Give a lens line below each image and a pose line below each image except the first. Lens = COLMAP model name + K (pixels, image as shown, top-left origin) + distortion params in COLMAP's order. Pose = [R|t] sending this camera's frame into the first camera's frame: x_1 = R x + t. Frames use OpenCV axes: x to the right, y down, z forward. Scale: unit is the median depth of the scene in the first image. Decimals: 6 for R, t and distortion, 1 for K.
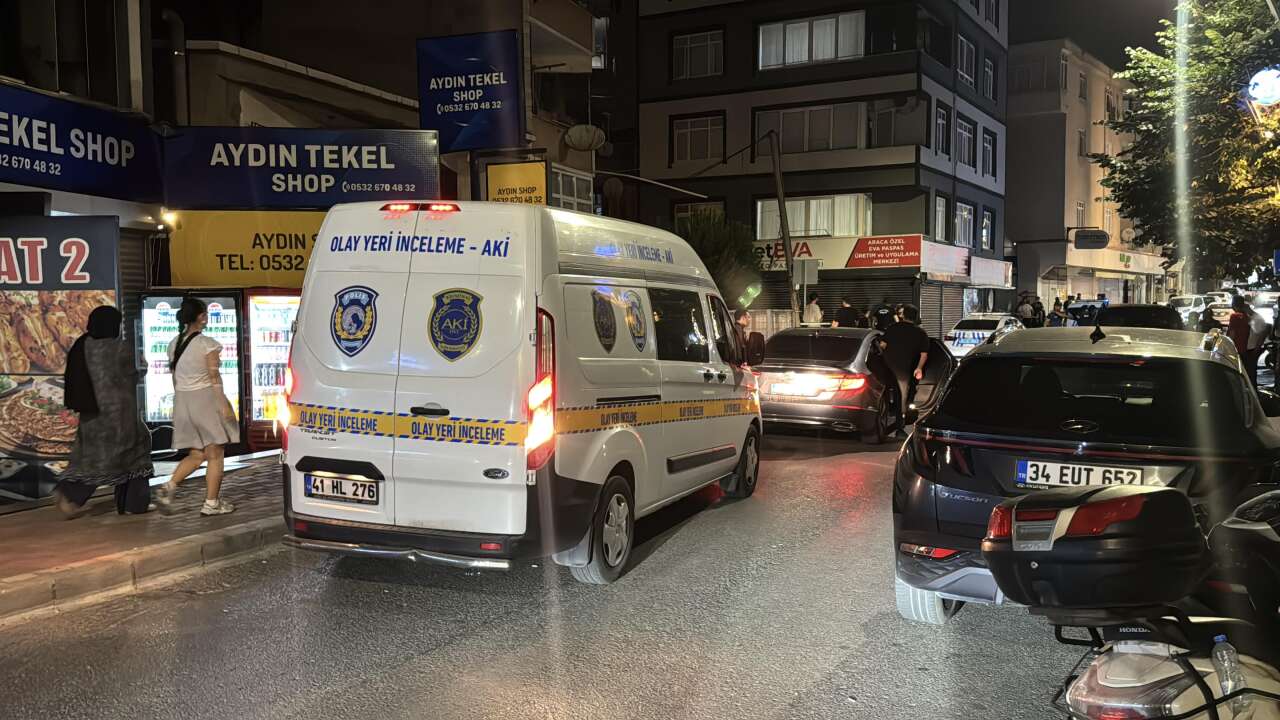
lens RADIAL K [[1131.1, 0, 640.0], [0, 1131.1, 360.0], [0, 0, 1]] dist [0.160986, -0.397476]
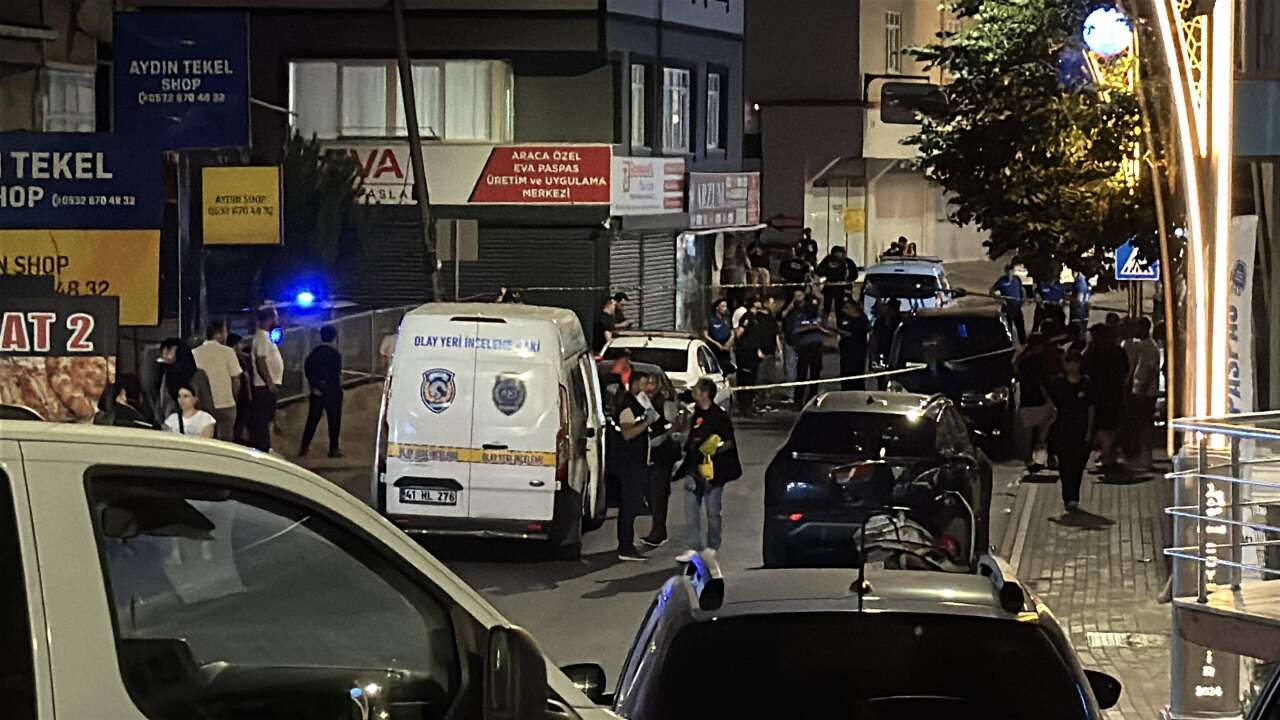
lens RADIAL K [[4004.8, 0, 640.0], [0, 4004.8, 360.0], [0, 0, 1]] dist [0.103237, 1.077188]
pose [[0.955944, -0.008276, 0.293433, -0.717283], [0.007088, 0.999962, 0.005115, -0.046081], [-0.293464, -0.002809, 0.955966, -1.959574]]
